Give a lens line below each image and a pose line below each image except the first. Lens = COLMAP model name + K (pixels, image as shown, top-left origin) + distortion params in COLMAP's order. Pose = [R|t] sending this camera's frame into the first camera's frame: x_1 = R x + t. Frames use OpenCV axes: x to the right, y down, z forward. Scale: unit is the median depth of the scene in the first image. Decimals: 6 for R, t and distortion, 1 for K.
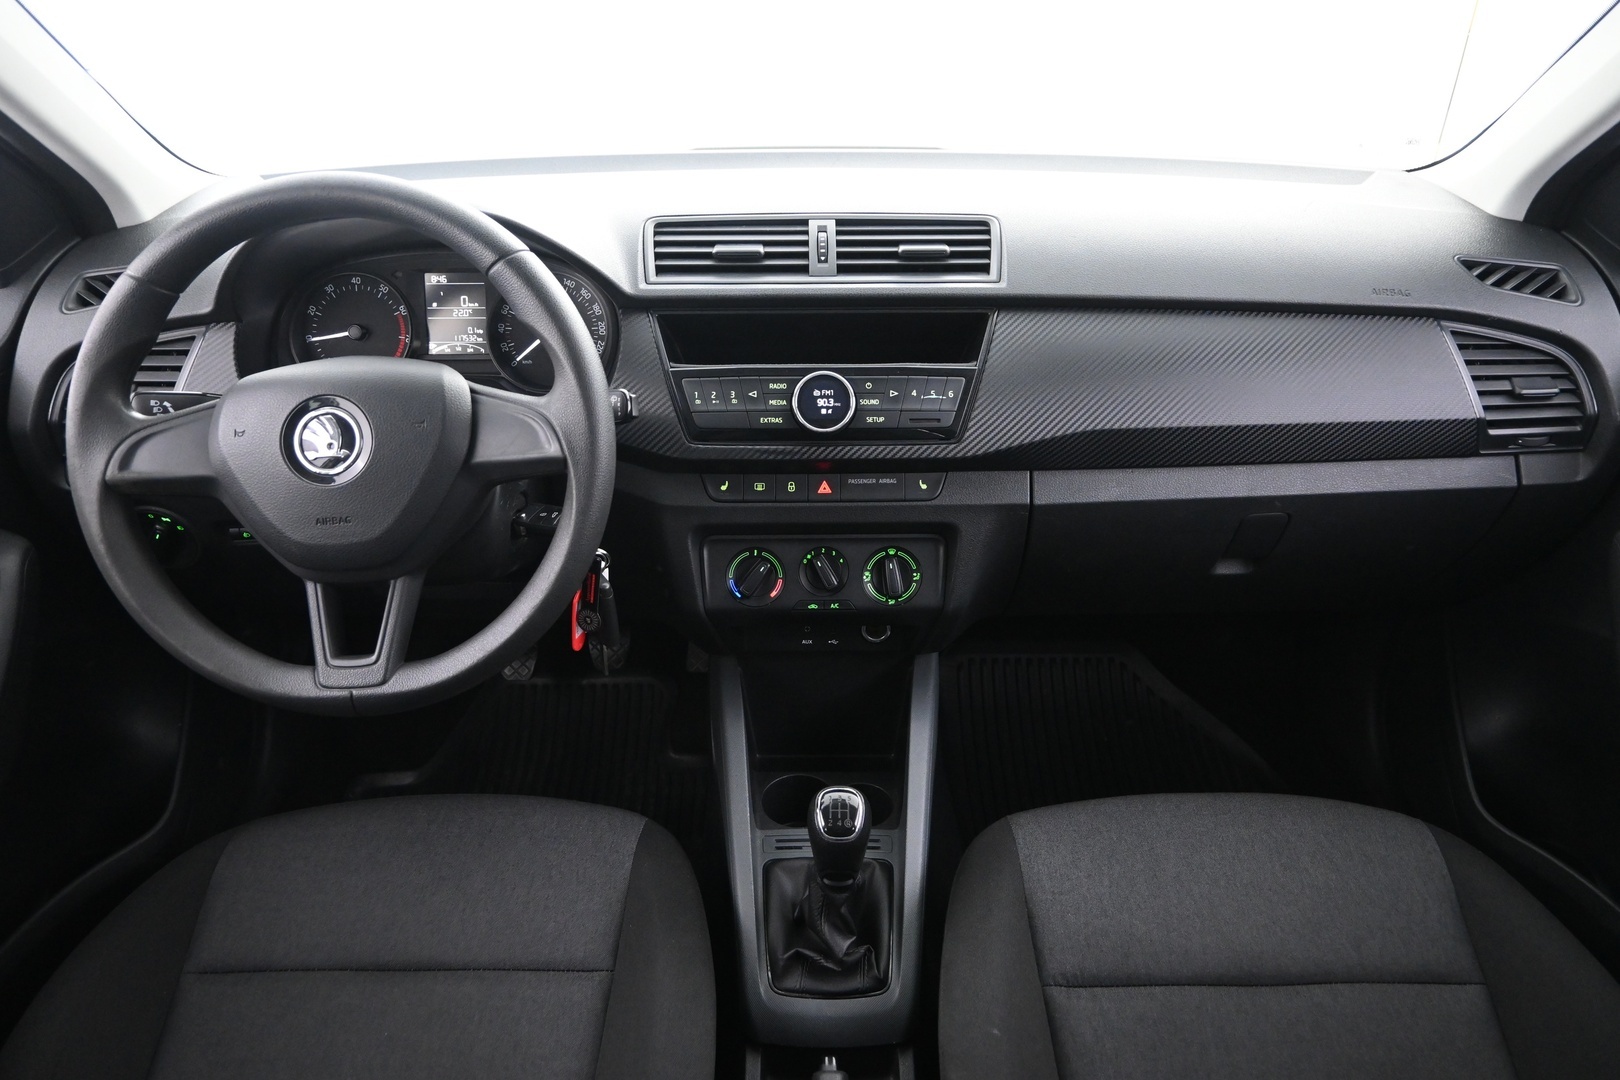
lens RADIAL K [[1117.2, 0, 813.2], [0, 1117.2, 544.6], [0, 0, 1]] dist [0.004482, -0.004783]
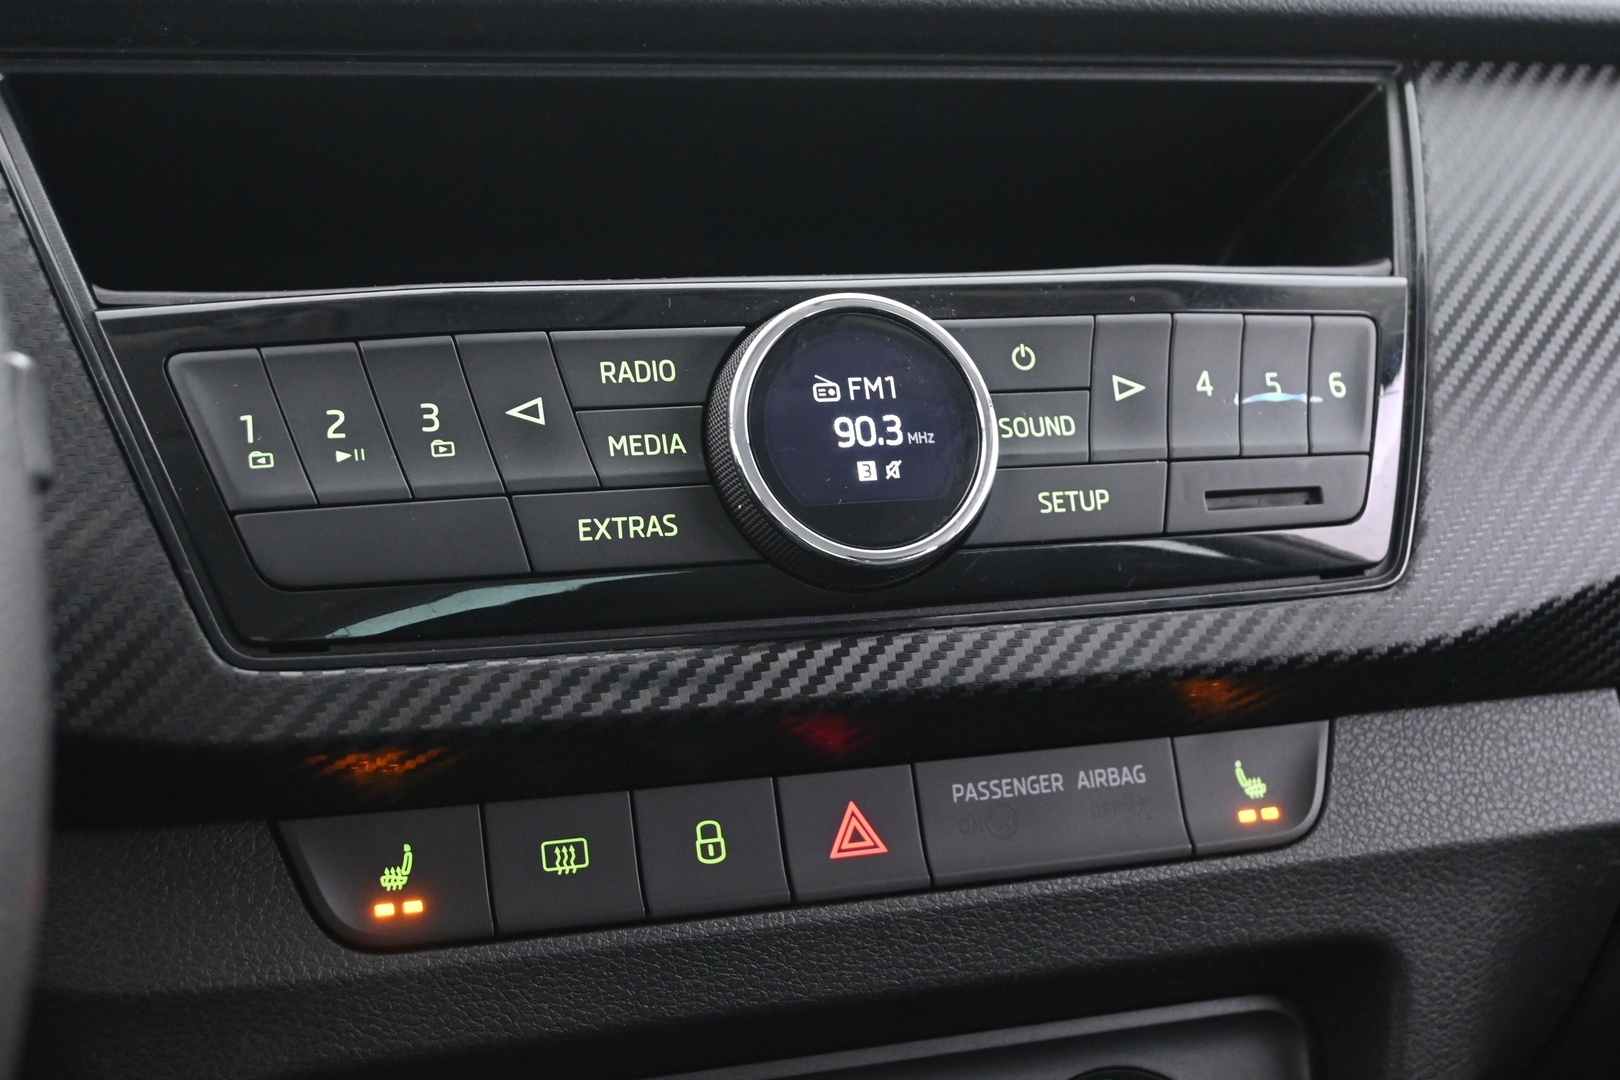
lens RADIAL K [[2395.2, 0, 805.0], [0, 2395.2, 540.8], [0, 0, 1]] dist [0.016916, 0.000000]
pose [[0.942720, -0.051674, 0.329558, -0.154479], [0.121316, 0.973390, -0.194406, -0.016925], [-0.310743, 0.223251, 0.923904, 0.571061]]
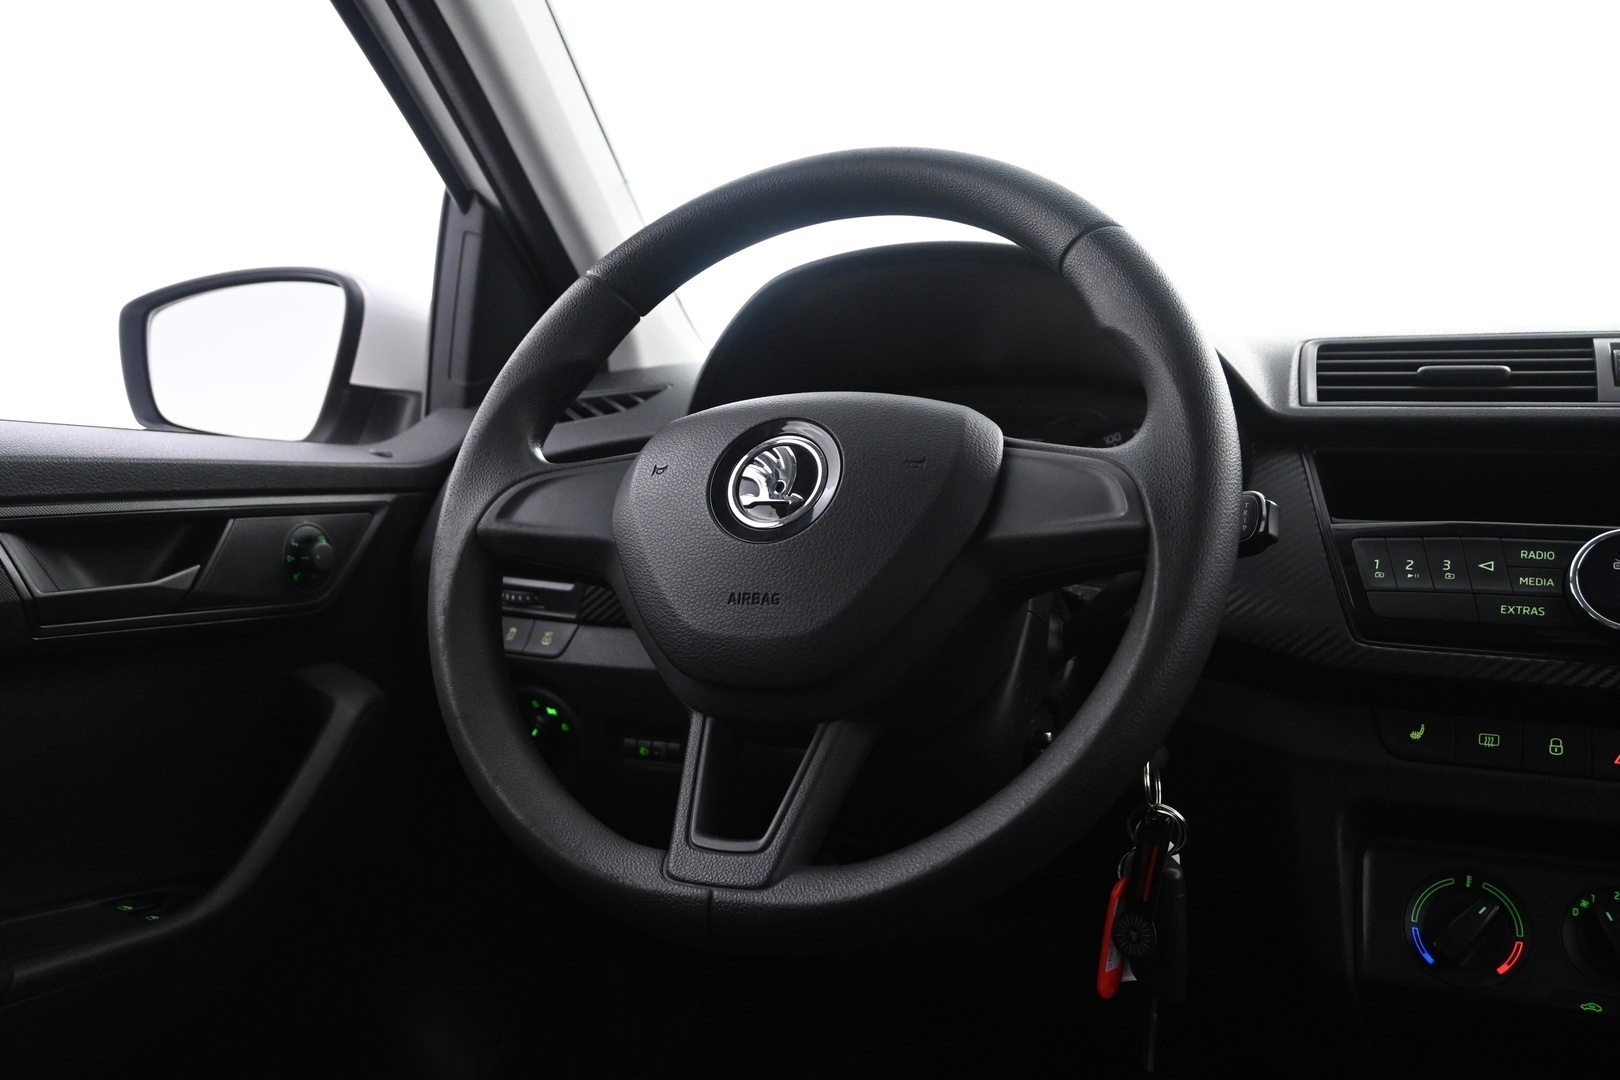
lens RADIAL K [[1414.7, 0, 812.6], [0, 1414.7, 536.4], [0, 0, 1]] dist [-0.008974, -0.001839]
pose [[0.905078, 0.044215, -0.422940, -0.061033], [-0.222144, 0.897245, -0.381581, 0.193731], [0.362609, 0.439314, 0.821899, 0.295539]]
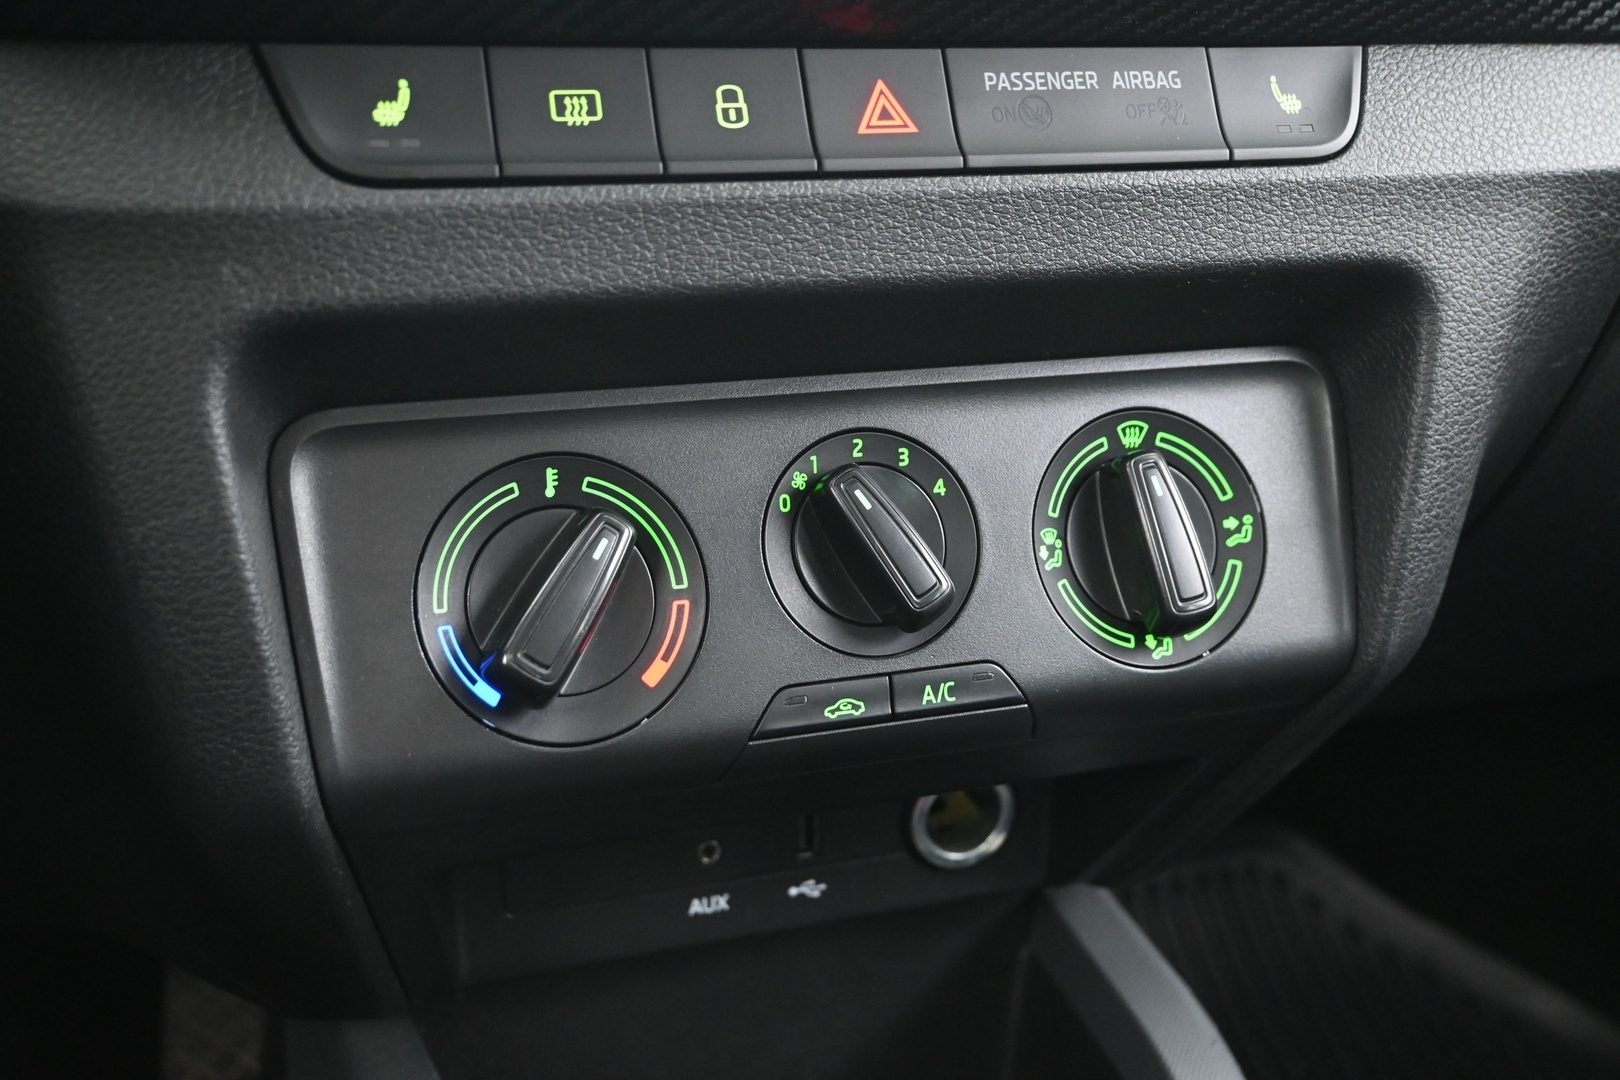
lens RADIAL K [[1635.5, 0, 809.6], [0, 1635.5, 542.4], [0, 0, 1]] dist [0.006515, 0.000000]
pose [[0.947608, -0.086487, 0.307506, -0.106915], [0.132369, 0.982426, -0.131594, 0.068724], [-0.290721, 0.165404, 0.942403, 0.746993]]
